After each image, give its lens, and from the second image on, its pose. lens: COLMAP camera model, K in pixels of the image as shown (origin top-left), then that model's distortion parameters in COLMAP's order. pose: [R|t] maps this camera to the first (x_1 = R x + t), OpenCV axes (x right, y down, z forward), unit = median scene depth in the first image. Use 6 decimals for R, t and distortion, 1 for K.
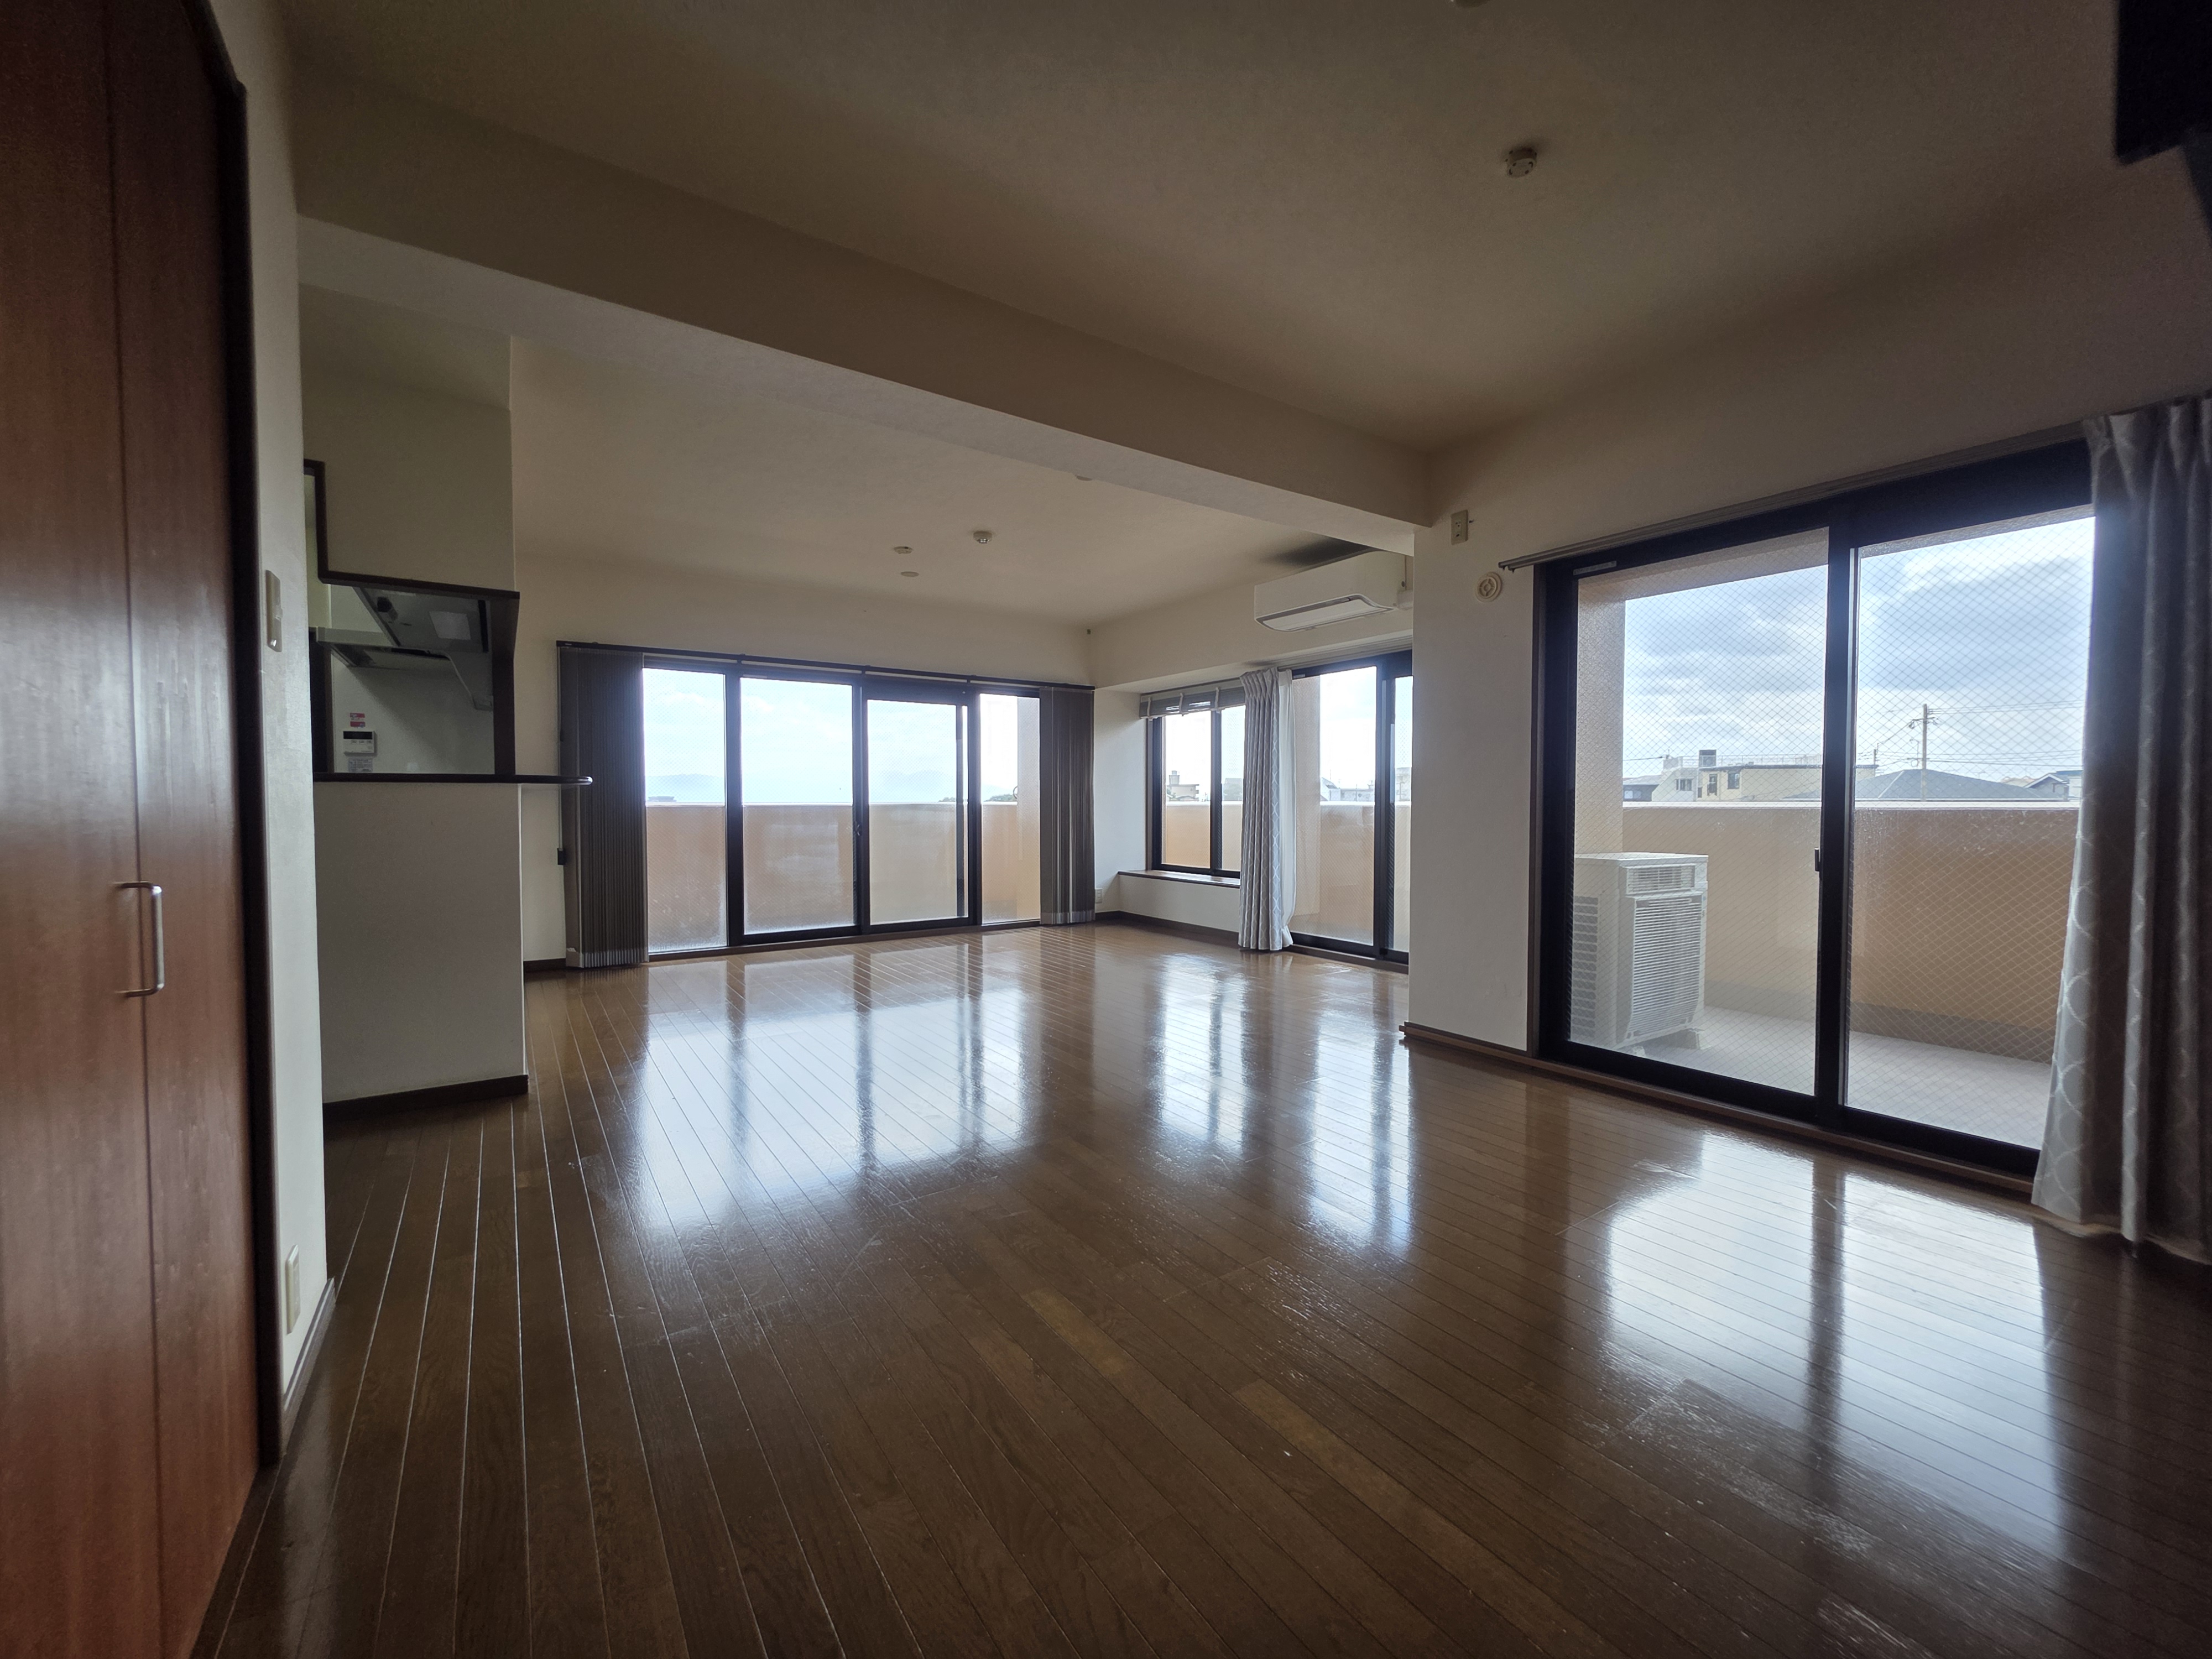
lens RADIAL K [[880.5, 0, 1103.8], [0, 880.5, 825.0], [0, 0, 1]] dist [-0.000350, -0.000787]
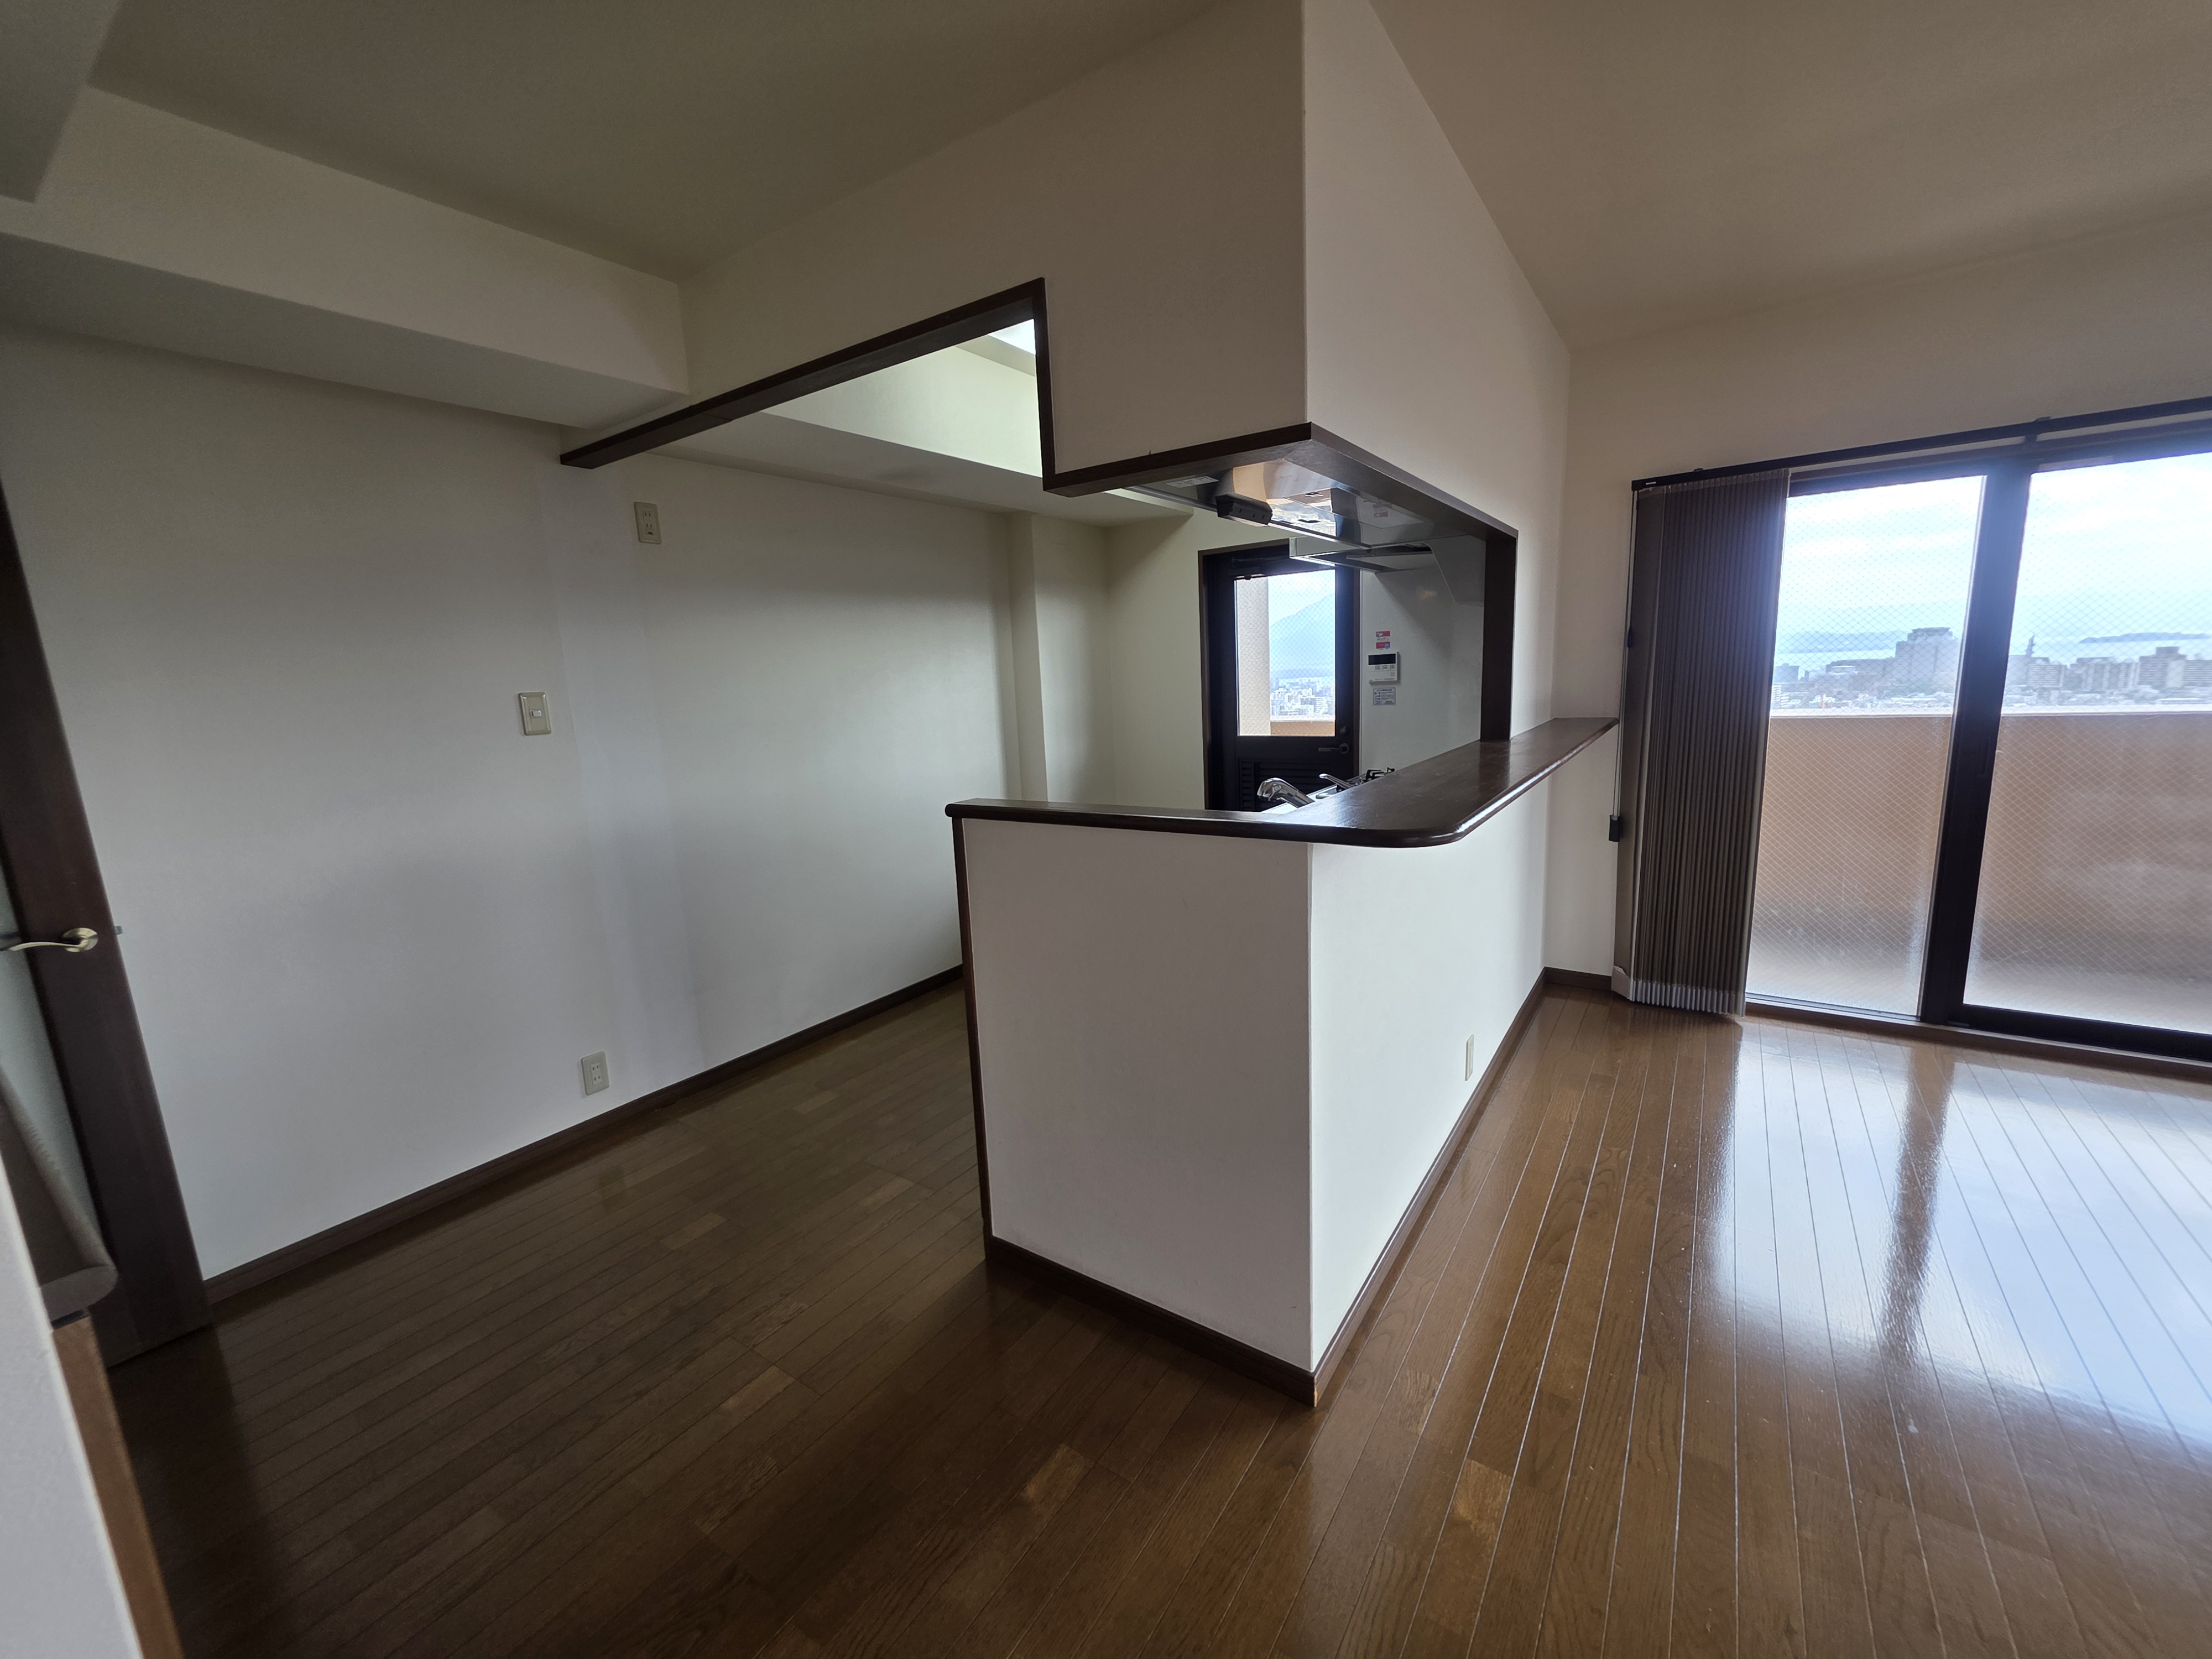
lens RADIAL K [[880.5, 0, 1105.7], [0, 880.5, 829.4], [0, 0, 1]] dist [-0.000350, -0.000787]
pose [[0.356613, 0.149077, -0.922281, -0.129074], [0.020372, 0.985711, 0.167207, -0.068317], [0.934030, -0.078417, 0.348481, 0.361180]]
